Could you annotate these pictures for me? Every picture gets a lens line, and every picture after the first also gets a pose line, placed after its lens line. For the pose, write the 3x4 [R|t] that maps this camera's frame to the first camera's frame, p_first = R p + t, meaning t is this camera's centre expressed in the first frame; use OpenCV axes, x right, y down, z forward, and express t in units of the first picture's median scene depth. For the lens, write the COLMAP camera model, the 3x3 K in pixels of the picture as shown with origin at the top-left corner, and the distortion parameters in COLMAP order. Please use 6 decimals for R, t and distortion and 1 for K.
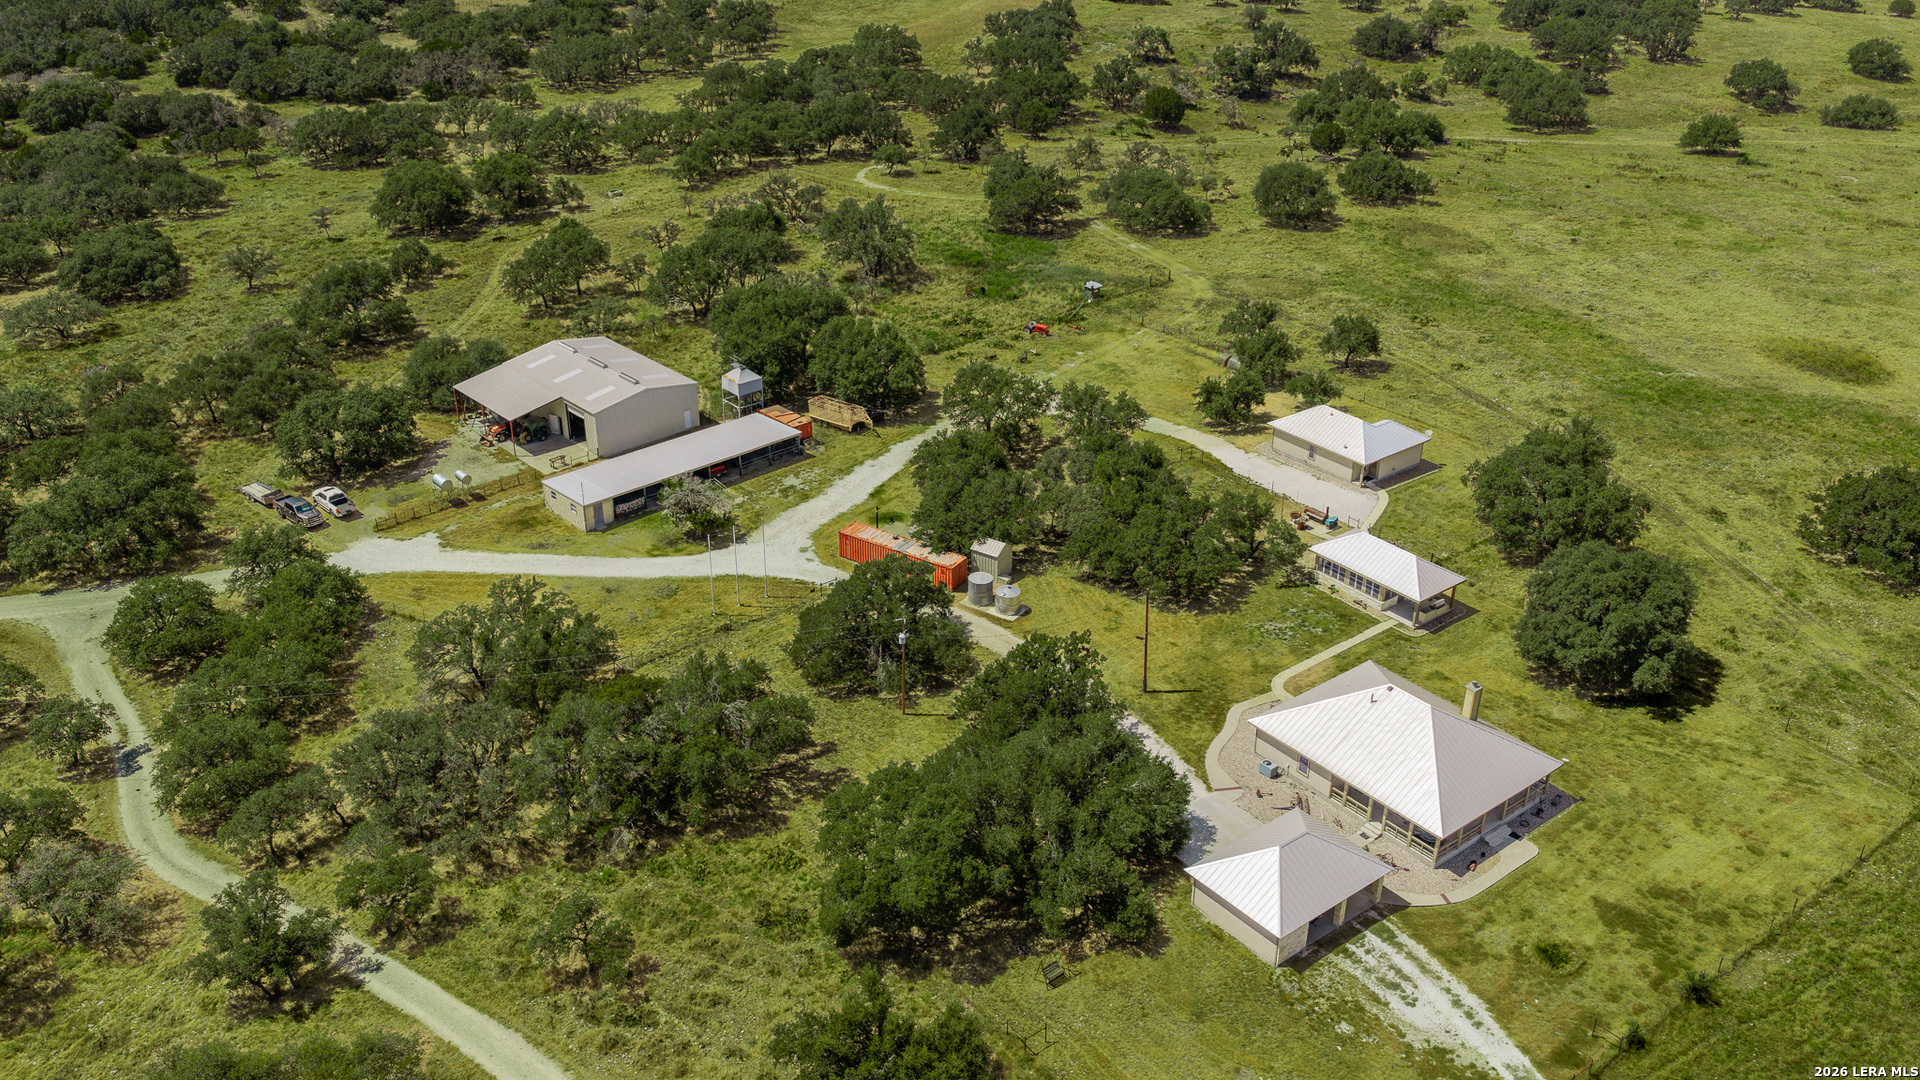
lens RADIAL K [[1594.3, 0, 971.9], [0, 1594.3, 545.1], [0, 0, 1]] dist [0.034848, -0.065358]
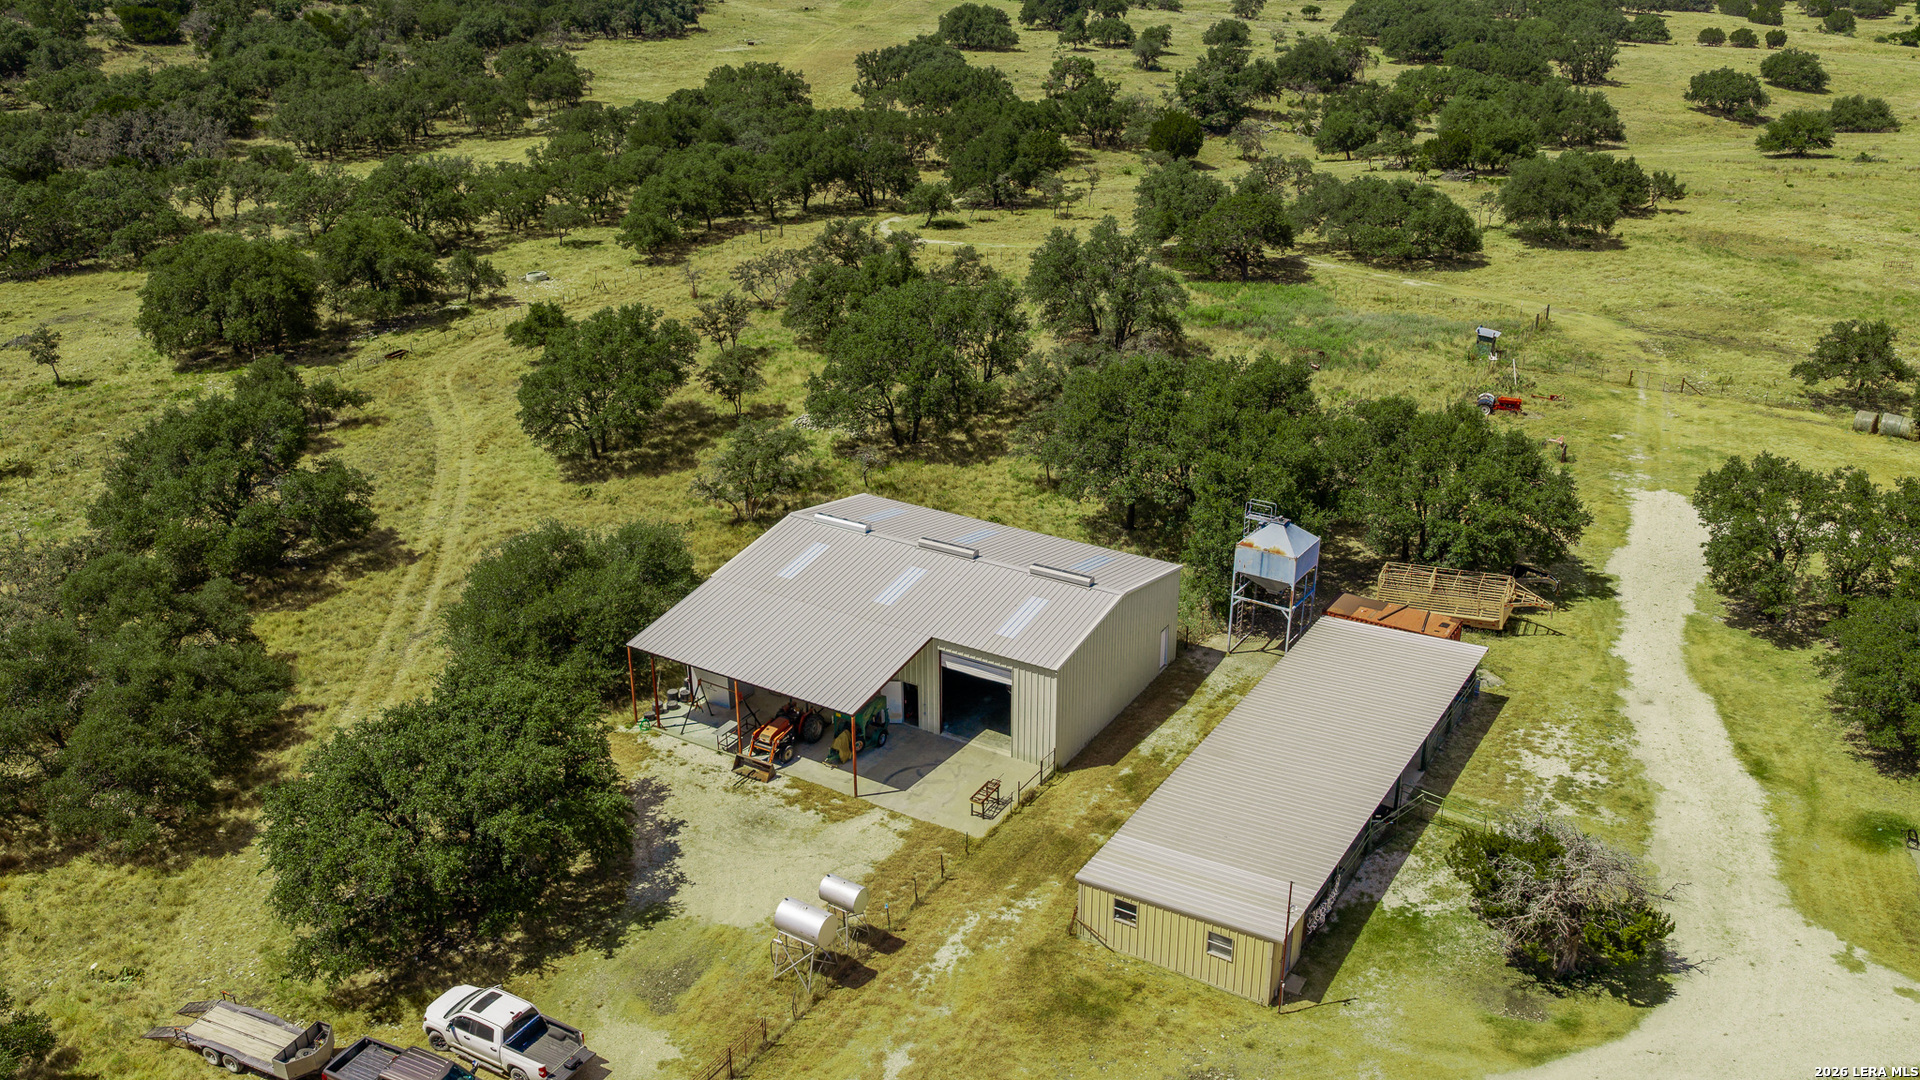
lens RADIAL K [[1594.3, 0, 971.9], [0, 1594.3, 545.1], [0, 0, 1]] dist [0.034848, -0.065358]
pose [[0.962923, -0.113146, 0.244904, -0.339416], [0.133087, 0.988876, -0.066416, -0.085653], [-0.234665, 0.096547, 0.967270, 0.578000]]
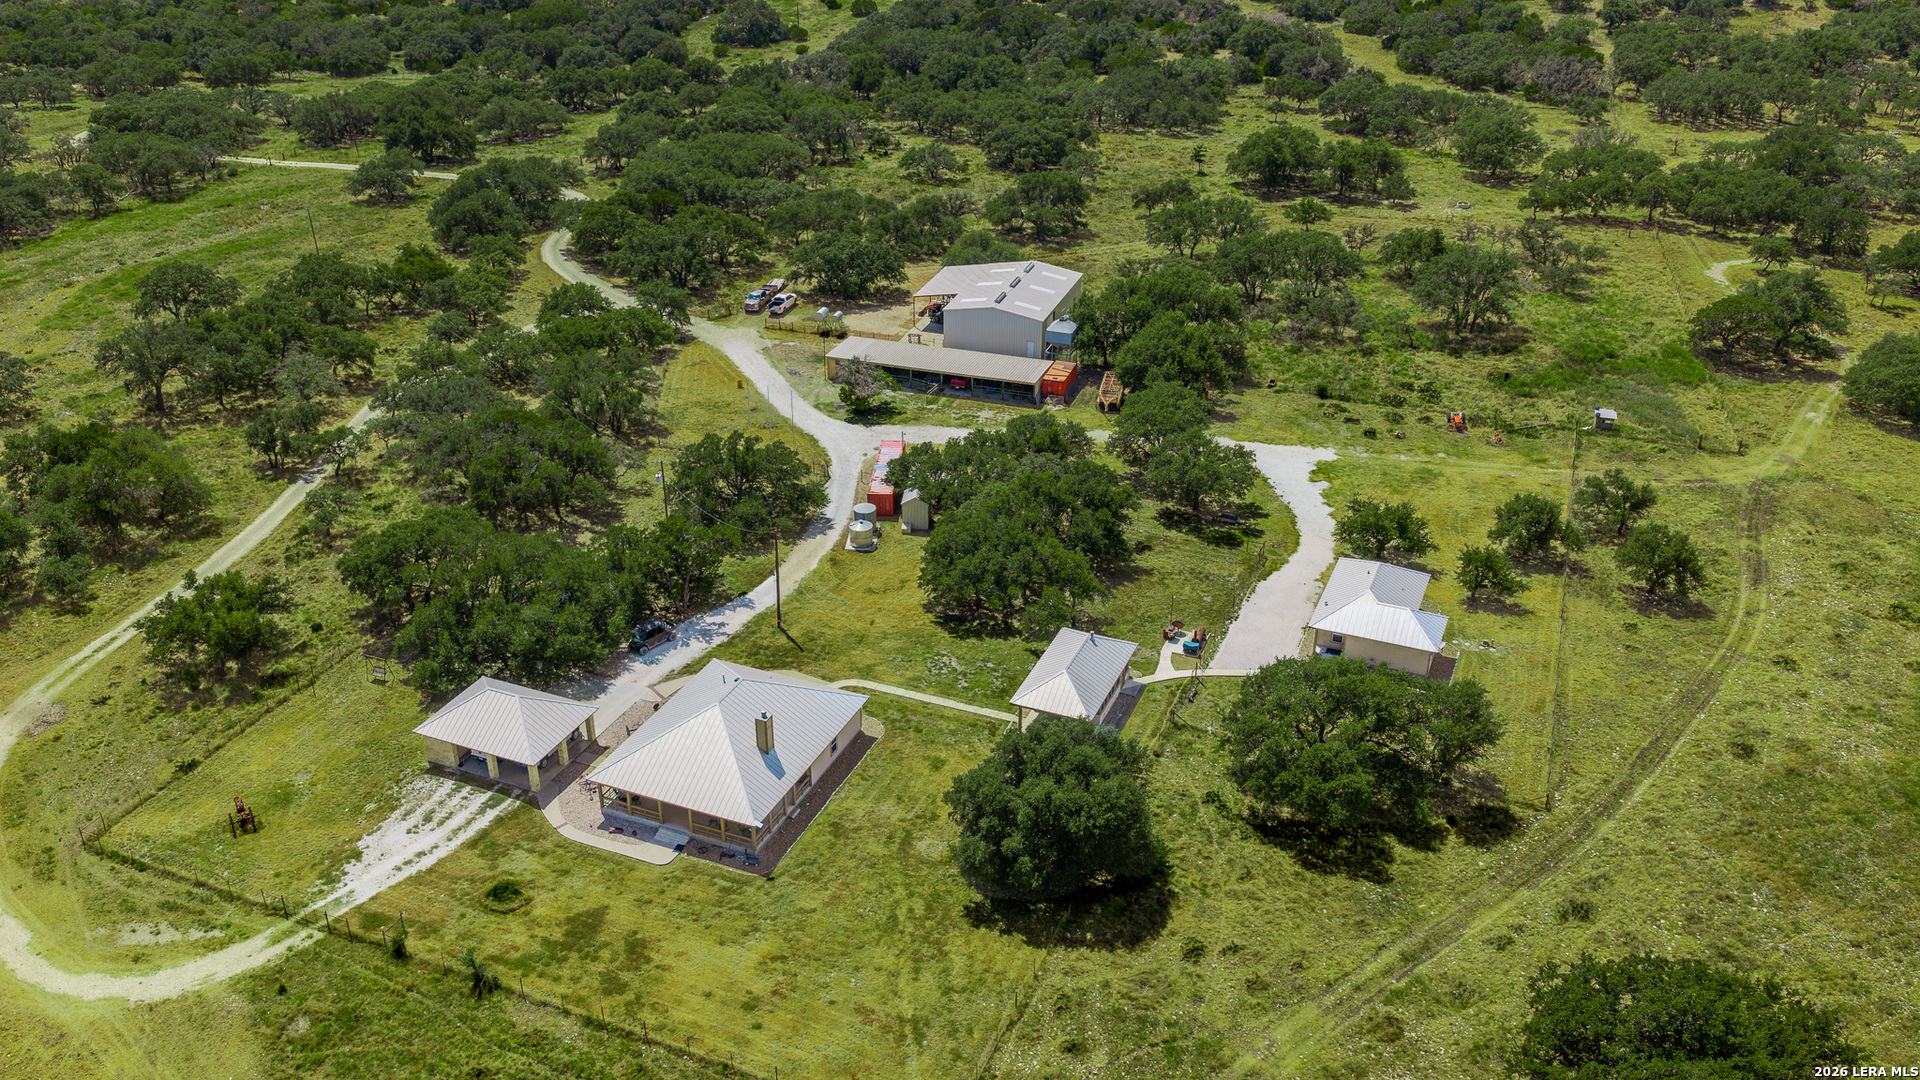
lens RADIAL K [[1594.3, 0, 971.9], [0, 1594.3, 545.1], [0, 0, 1]] dist [0.034848, -0.065358]
pose [[0.476376, 0.406329, -0.779720, 0.742666], [-0.408575, 0.887548, 0.212899, -0.180692], [0.778545, 0.217154, 0.588822, 0.335336]]
